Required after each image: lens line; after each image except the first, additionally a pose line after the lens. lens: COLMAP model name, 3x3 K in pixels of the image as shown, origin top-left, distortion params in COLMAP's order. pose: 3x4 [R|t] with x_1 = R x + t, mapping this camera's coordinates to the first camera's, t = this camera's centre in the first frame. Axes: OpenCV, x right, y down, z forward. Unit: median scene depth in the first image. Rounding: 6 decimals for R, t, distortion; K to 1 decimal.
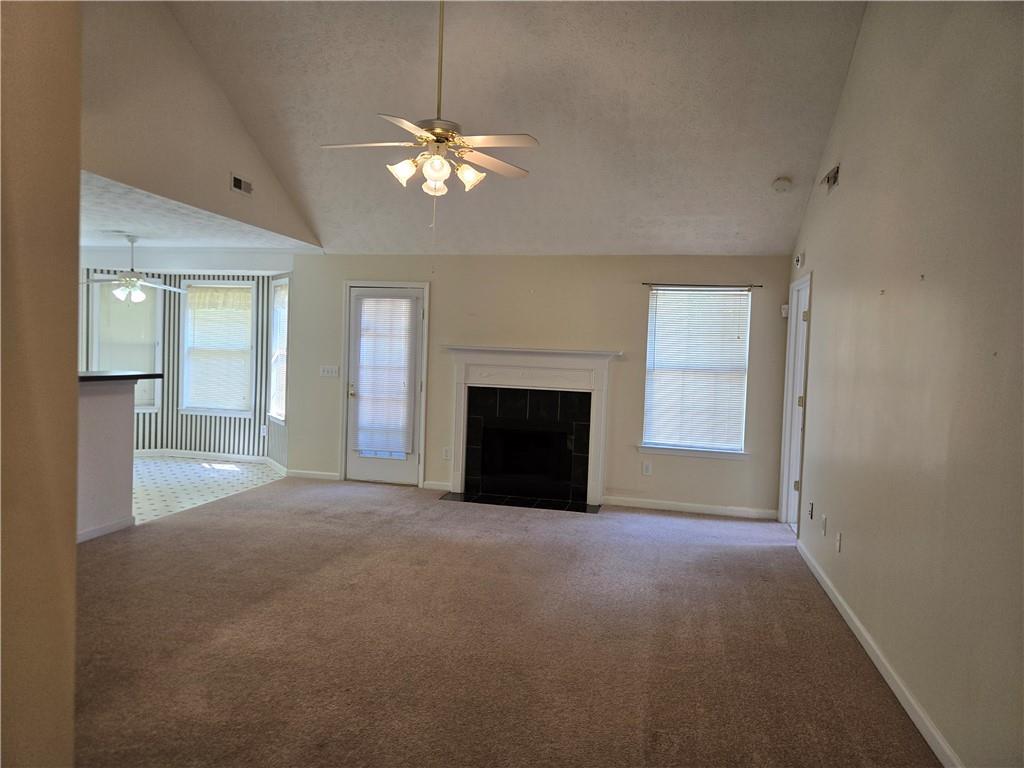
lens RADIAL K [[695.4, 0, 512.0], [0, 695.4, 384.0], [0, 0, 1]] dist [0.088500, -0.066198]
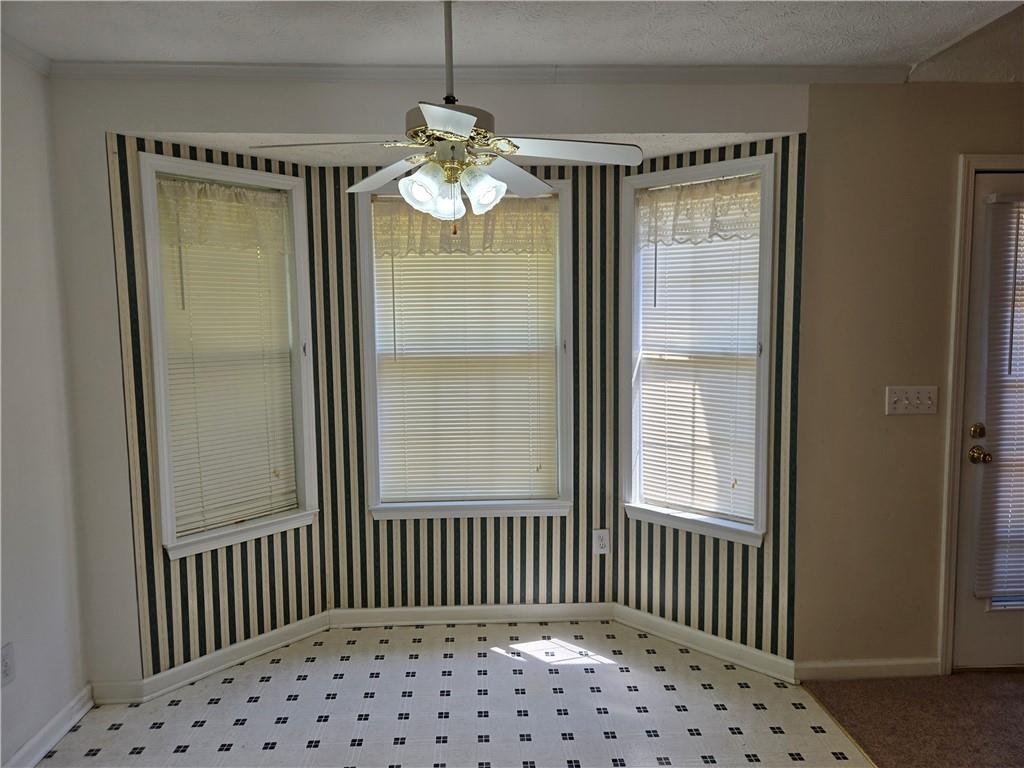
lens RADIAL K [[695.4, 0, 512.0], [0, 695.4, 384.0], [0, 0, 1]] dist [0.088500, -0.066198]
pose [[0.956165, -0.074642, 0.283157, -0.515814], [0.057910, 0.996070, 0.067018, -0.058996], [-0.287047, -0.047682, 0.956729, 0.619180]]
